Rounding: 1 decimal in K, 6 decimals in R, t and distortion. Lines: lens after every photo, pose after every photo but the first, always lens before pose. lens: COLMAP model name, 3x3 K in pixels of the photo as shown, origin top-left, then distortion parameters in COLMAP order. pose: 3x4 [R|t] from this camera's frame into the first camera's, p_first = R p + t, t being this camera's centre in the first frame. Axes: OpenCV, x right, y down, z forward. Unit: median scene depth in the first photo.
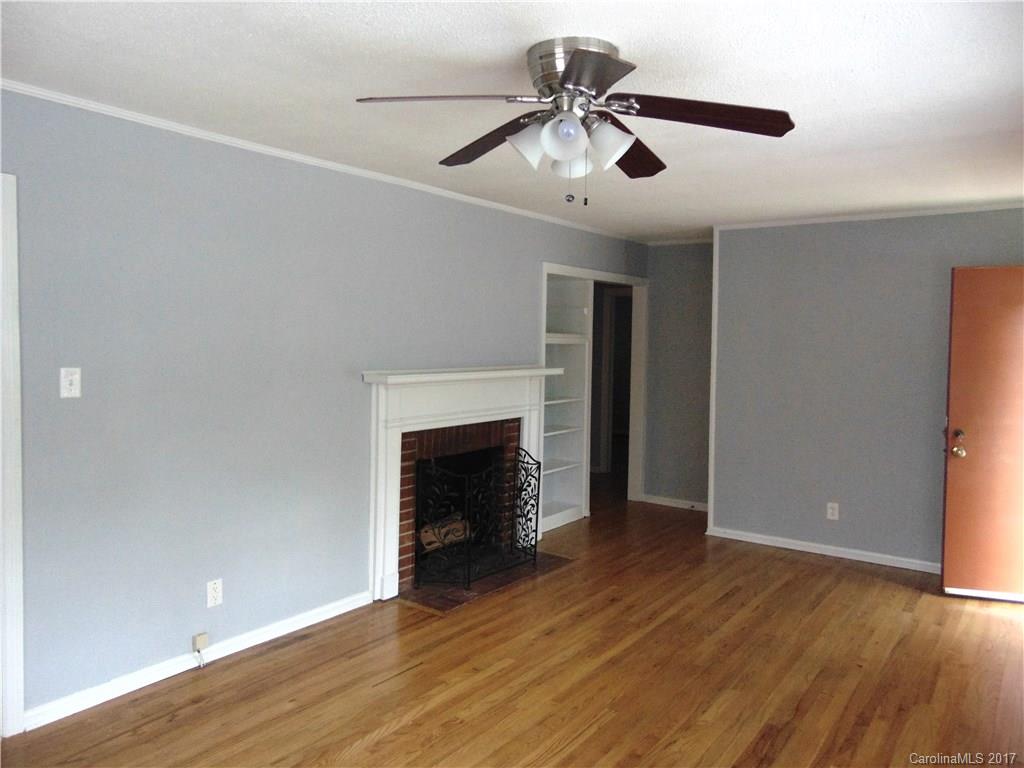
lens RADIAL K [[761.8, 0, 512.0], [0, 761.8, 384.0], [0, 0, 1]] dist [-0.047221, 0.092870]
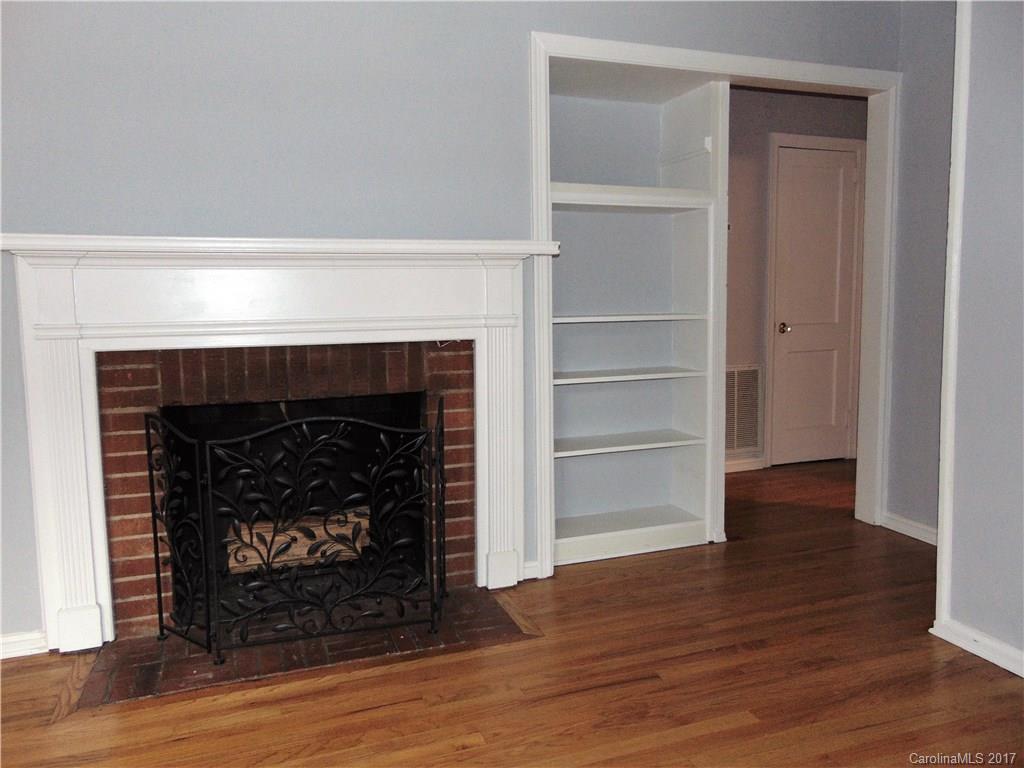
lens RADIAL K [[761.8, 0, 512.0], [0, 761.8, 384.0], [0, 0, 1]] dist [-0.047221, 0.092870]
pose [[0.826936, 0.036460, -0.561113, 0.370340], [-0.007691, 0.998536, 0.053549, 0.051628], [0.562244, -0.039966, 0.826005, 0.667947]]
